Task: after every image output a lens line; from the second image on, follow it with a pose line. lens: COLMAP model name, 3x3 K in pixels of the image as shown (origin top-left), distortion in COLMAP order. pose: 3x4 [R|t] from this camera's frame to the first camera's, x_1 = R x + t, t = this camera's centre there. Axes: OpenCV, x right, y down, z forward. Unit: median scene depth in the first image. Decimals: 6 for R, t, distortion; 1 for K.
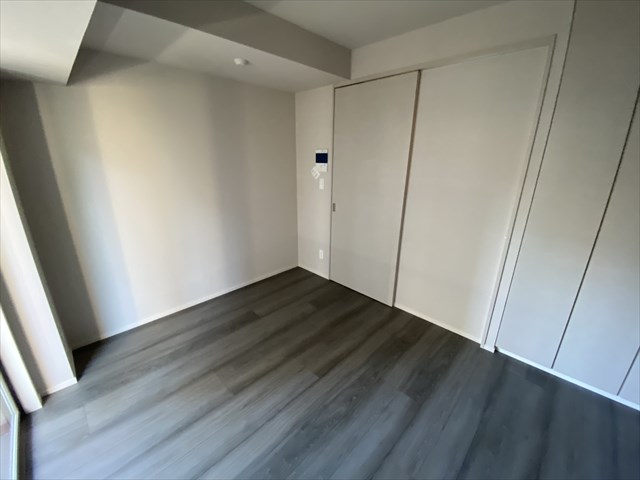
lens RADIAL K [[258.5, 0, 319.3], [0, 258.5, 237.1], [0, 0, 1]] dist [0.029082, -0.025080]
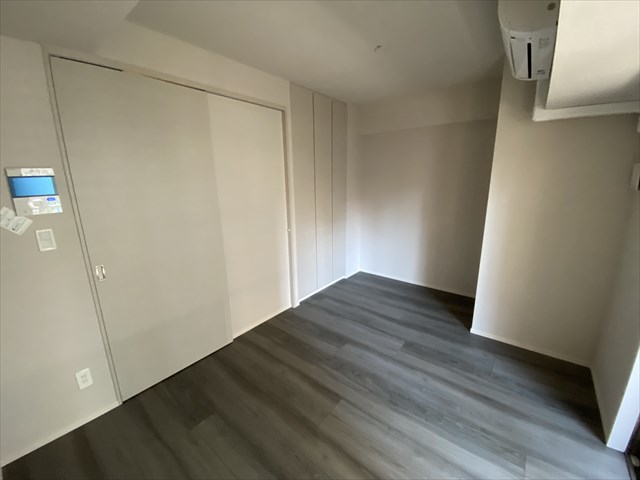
lens RADIAL K [[260.4, 0, 320.2], [0, 260.4, 236.0], [0, 0, 1]] dist [0.002964, -0.011449]
pose [[-0.101331, -0.226920, 0.968628, -0.747399], [0.314201, 0.916506, 0.247579, -0.267418], [-0.943933, 0.329431, -0.021572, 0.837699]]
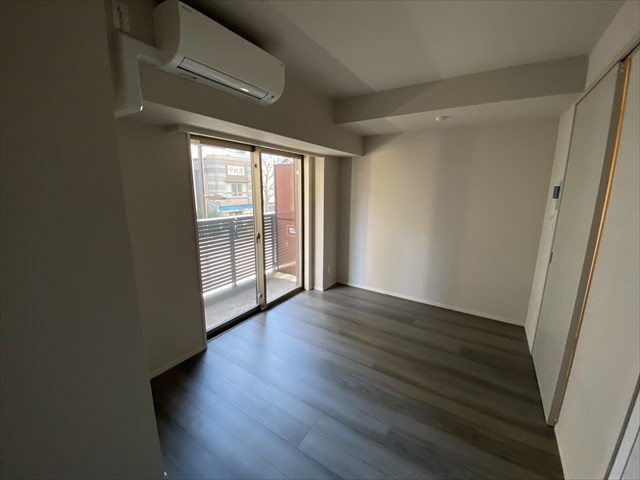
lens RADIAL K [[258.5, 0, 319.3], [0, 258.5, 237.1], [0, 0, 1]] dist [0.029082, -0.025080]
pose [[0.201082, 0.176324, -0.963575, 0.935481], [-0.299036, 0.947761, 0.111026, -0.084267], [0.932815, 0.265818, 0.243305, 0.296994]]
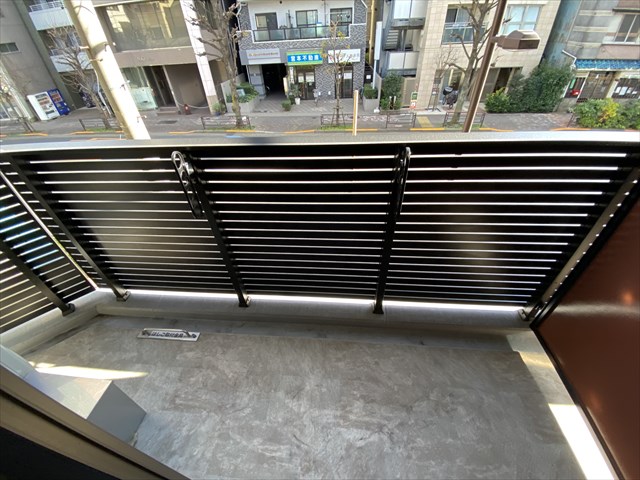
lens RADIAL K [[260.4, 0, 320.2], [0, 260.4, 236.0], [0, 0, 1]] dist [0.002964, -0.011449]
pose [[-0.771493, 0.412929, -0.484033, -0.726417], [-0.158868, 0.611648, 0.775015, -0.064946], [0.616083, 0.674816, -0.406281, 0.343765]]
